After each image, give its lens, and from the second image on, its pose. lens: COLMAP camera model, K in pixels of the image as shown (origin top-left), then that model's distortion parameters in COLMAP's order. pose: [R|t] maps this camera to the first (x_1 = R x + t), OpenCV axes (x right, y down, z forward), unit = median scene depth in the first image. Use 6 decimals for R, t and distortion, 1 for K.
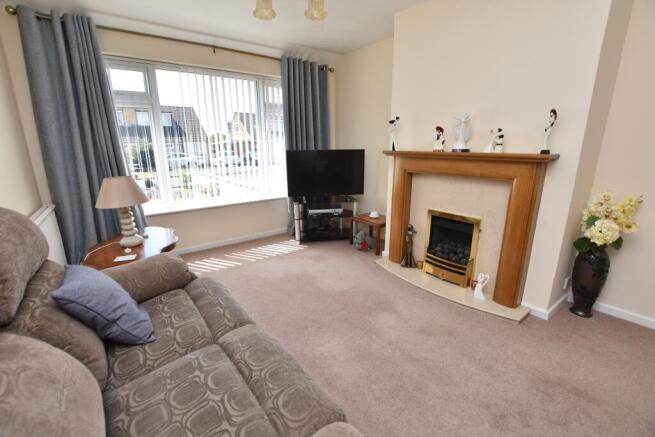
lens RADIAL K [[290.3, 0, 326.6], [0, 290.3, 218.6], [0, 0, 1]] dist [-0.029646, 0.005331]
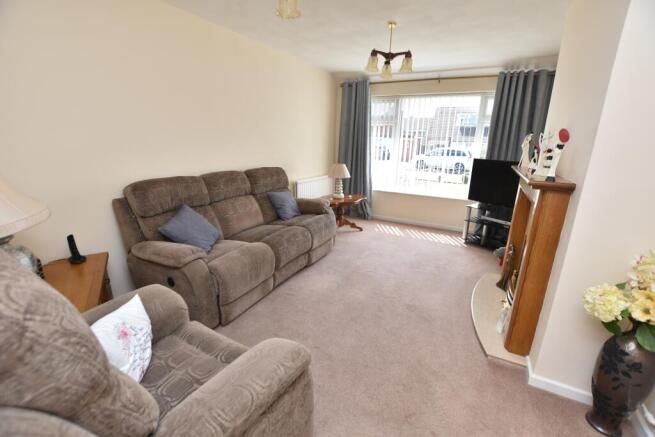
lens RADIAL K [[290.3, 0, 325.5], [0, 290.3, 218.3], [0, 0, 1]] dist [-0.029646, 0.005331]
pose [[0.402395, 0.255319, -0.879142, 0.723850], [-0.254635, 0.953641, 0.160405, -0.049790], [0.879340, 0.159314, 0.448753, 0.029403]]
